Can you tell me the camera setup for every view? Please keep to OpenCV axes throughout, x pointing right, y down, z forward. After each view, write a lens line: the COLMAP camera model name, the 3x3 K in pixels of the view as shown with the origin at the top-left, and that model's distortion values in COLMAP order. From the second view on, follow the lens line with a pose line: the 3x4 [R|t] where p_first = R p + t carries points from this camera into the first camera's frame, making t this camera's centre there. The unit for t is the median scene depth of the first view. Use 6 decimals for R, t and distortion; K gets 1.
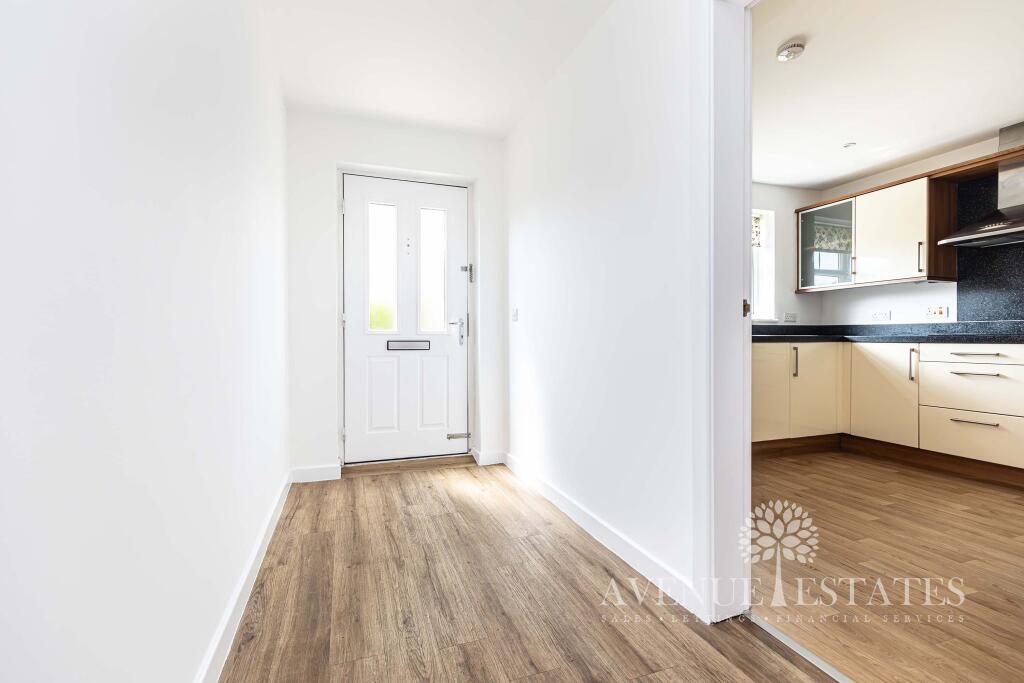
lens RADIAL K [[464.5, 0, 509.7], [0, 464.5, 338.3], [0, 0, 1]] dist [0.007008, -0.001153]
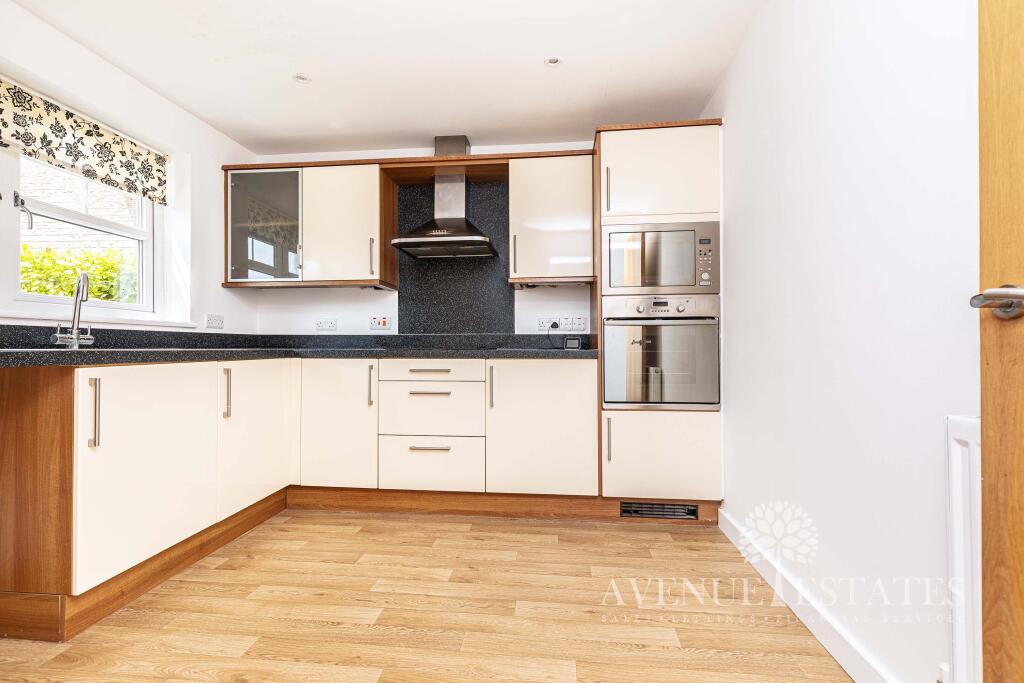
lens RADIAL K [[464.5, 0, 512.3], [0, 464.5, 342.7], [0, 0, 1]] dist [0.007008, -0.001153]
pose [[0.431715, 0.008247, 0.901972, 0.228554], [0.001071, 0.999953, -0.009655, -0.008914], [-0.902009, 0.005134, 0.431686, 0.406616]]
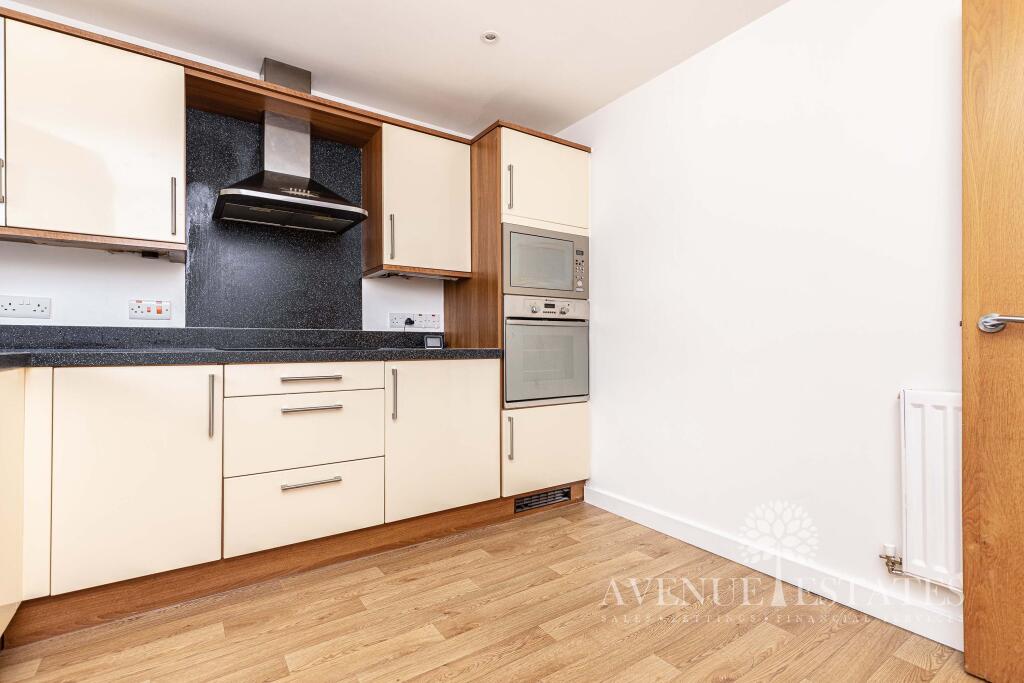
lens RADIAL K [[464.5, 0, 504.9], [0, 464.5, 343.7], [0, 0, 1]] dist [0.007008, -0.001153]
pose [[-0.253032, 0.000210, 0.967458, 0.250913], [0.001176, 0.999999, 0.000090, -0.012824], [-0.967457, 0.001160, -0.253032, 0.761683]]
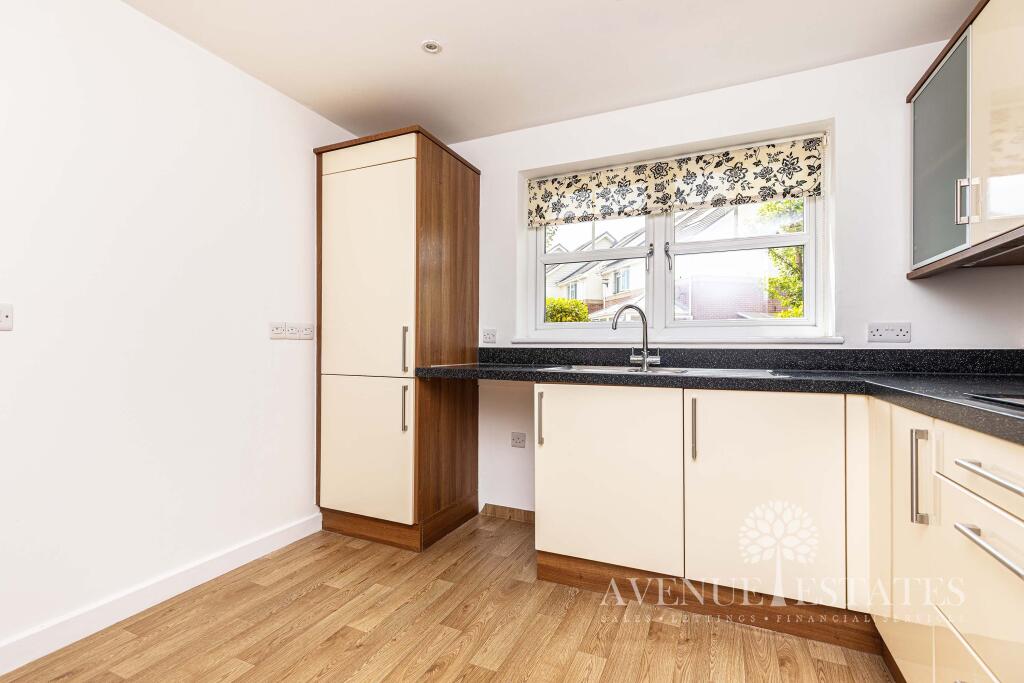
lens RADIAL K [[464.5, 0, 509.2], [0, 464.5, 345.0], [0, 0, 1]] dist [0.007008, -0.001153]
pose [[0.723177, -0.000531, -0.690662, 1.152872], [-0.010385, 0.999878, -0.011642, -0.037082], [0.690585, 0.015592, 0.723084, 0.460432]]
